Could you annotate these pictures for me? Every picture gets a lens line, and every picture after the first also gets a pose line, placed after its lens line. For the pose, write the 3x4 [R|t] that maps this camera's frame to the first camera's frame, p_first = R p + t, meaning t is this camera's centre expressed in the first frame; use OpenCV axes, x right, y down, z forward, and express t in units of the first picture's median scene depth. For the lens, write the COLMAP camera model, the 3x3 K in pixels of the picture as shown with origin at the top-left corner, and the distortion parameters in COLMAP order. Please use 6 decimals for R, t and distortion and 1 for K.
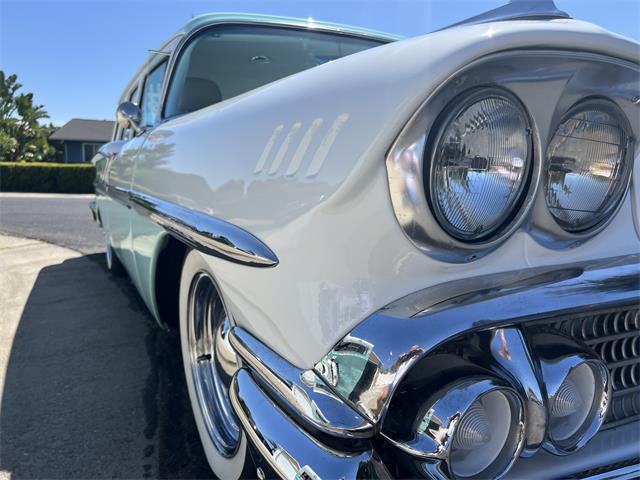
lens RADIAL K [[504.1, 0, 320.0], [0, 504.1, 240.0], [0, 0, 1]] dist [-0.001862, 0.000192]
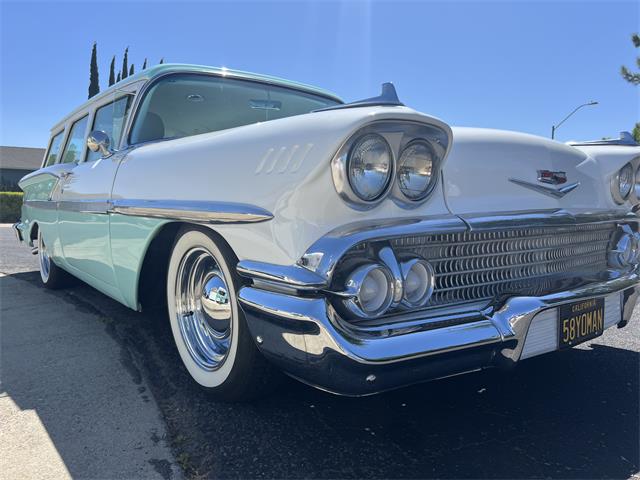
lens RADIAL K [[504.1, 0, 320.0], [0, 504.1, 240.0], [0, 0, 1]] dist [-0.001862, 0.000192]
pose [[0.982164, -0.012218, 0.187629, -0.300256], [0.023293, 0.998106, -0.056937, 0.272040], [-0.186578, 0.060292, 0.980588, -1.052000]]
